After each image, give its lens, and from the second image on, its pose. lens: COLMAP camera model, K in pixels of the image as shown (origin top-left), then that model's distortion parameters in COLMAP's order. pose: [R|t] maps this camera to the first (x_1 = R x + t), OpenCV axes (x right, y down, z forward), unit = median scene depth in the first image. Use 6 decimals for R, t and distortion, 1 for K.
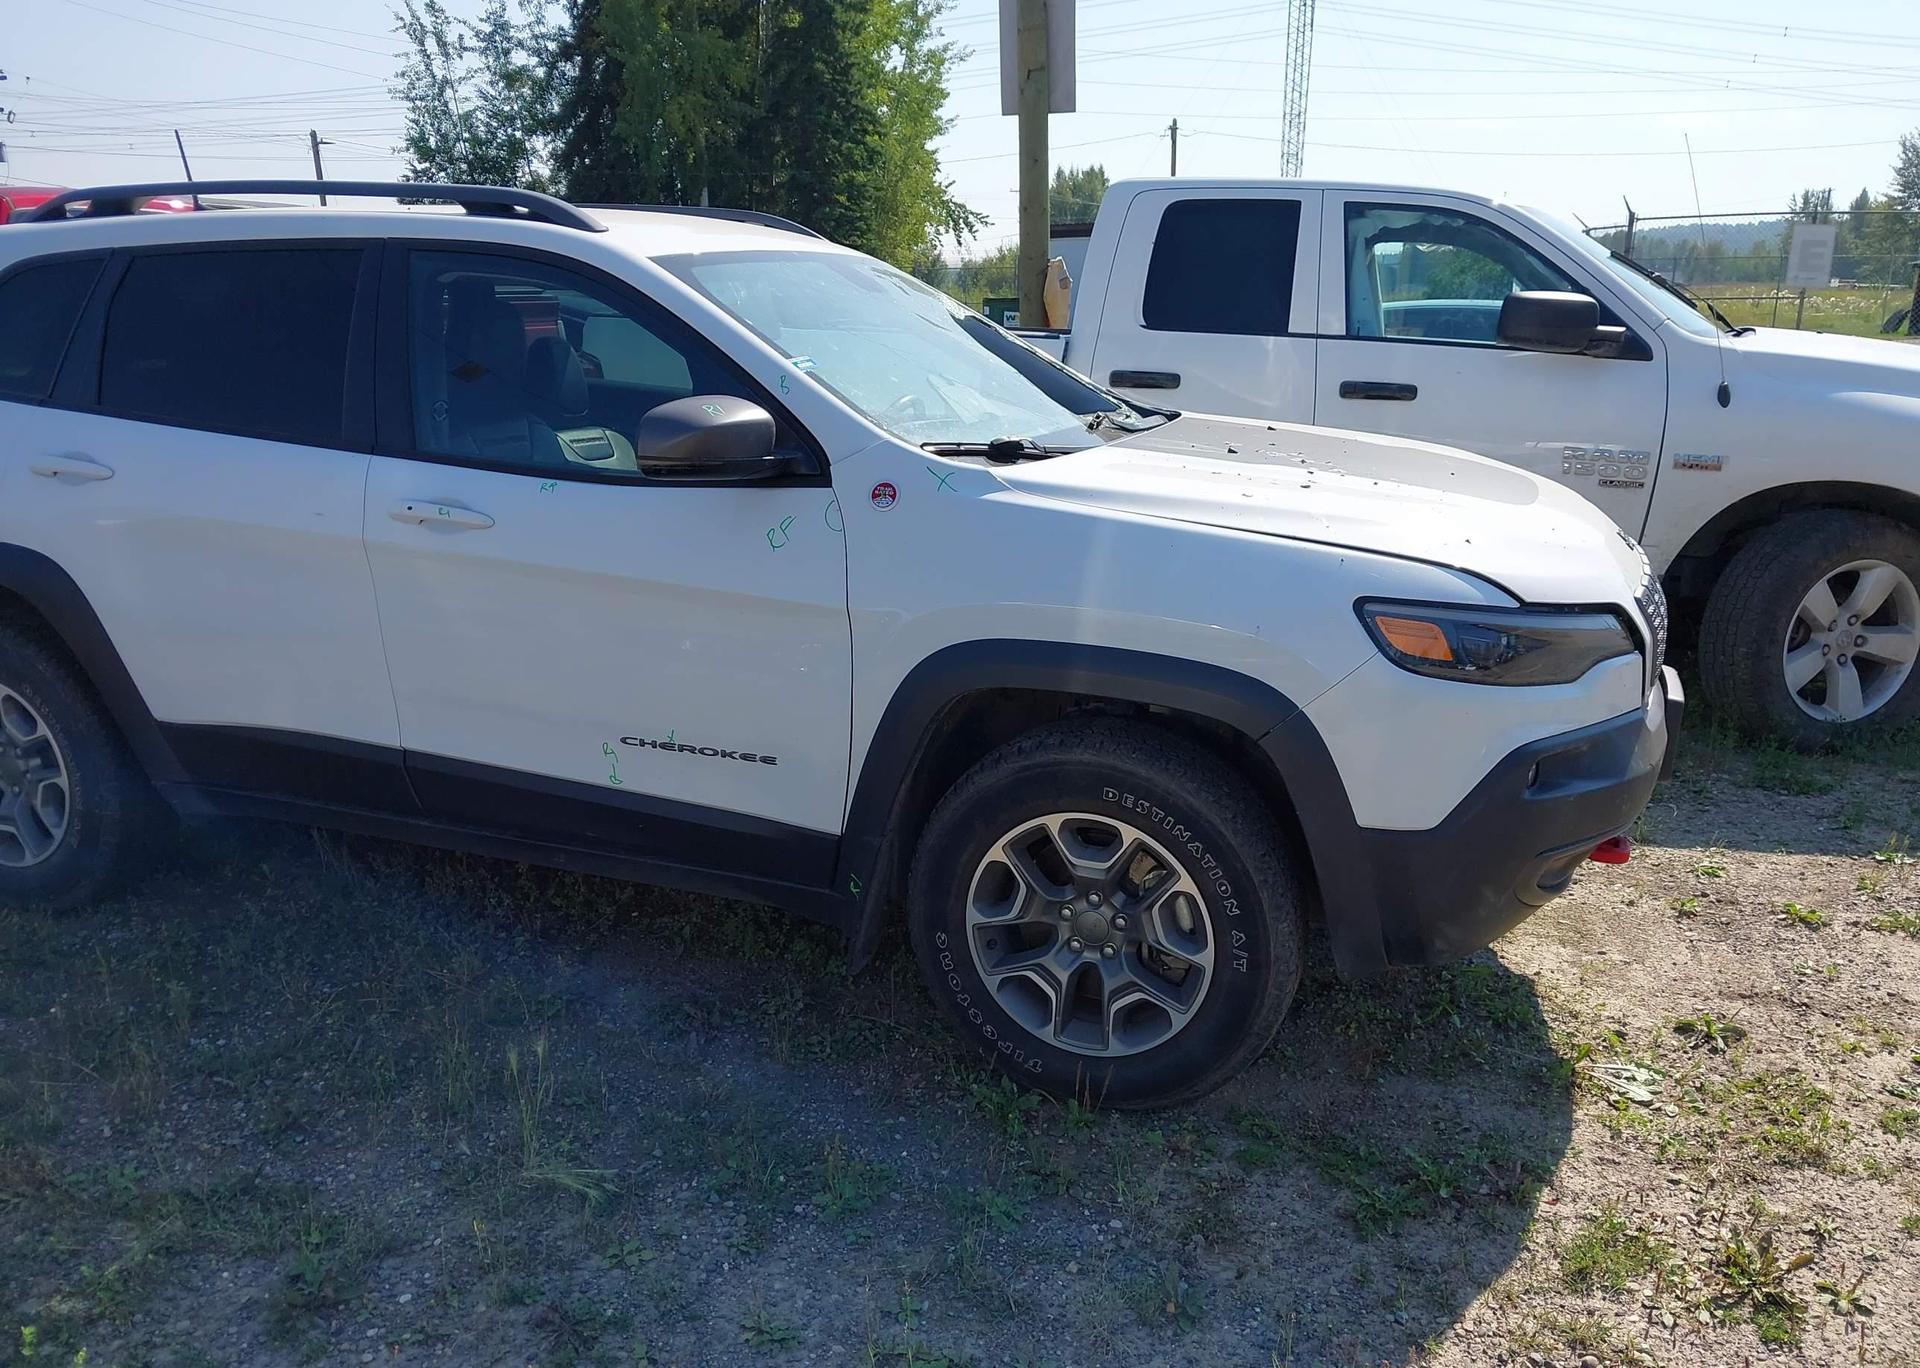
lens RADIAL K [[1518.2, 0, 955.7], [0, 1518.2, 682.5], [0, 0, 1]] dist [0.006066, -0.007389]
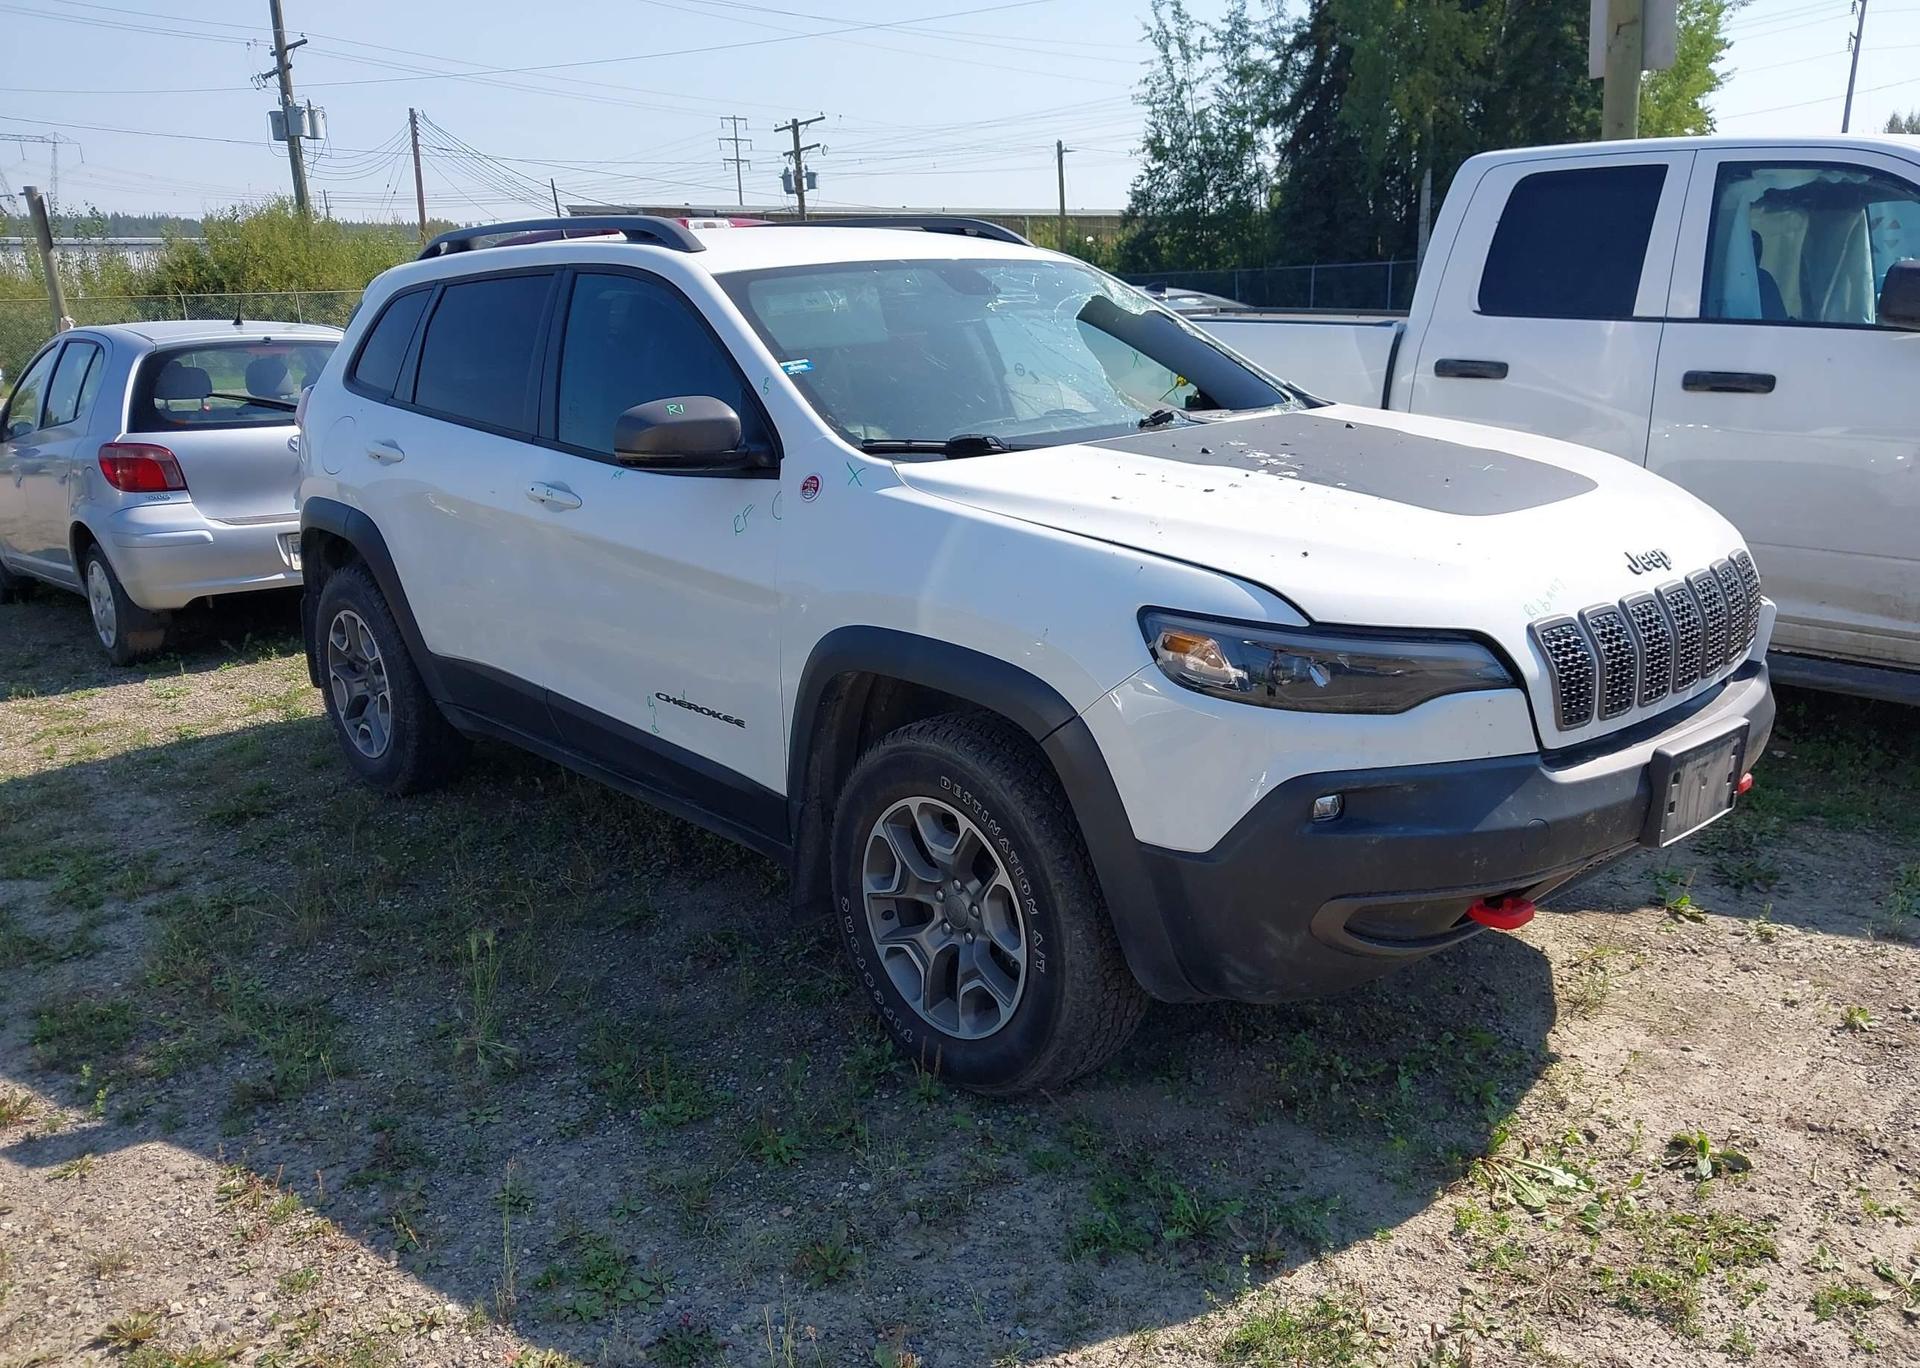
lens RADIAL K [[1518.2, 0, 951.1], [0, 1518.2, 670.0], [0, 0, 1]] dist [0.006066, -0.007389]
pose [[0.893036, 0.077697, -0.443227, 0.407291], [-0.077694, 0.996811, 0.018198, -0.015842], [0.443228, 0.018185, 0.896225, 0.053872]]
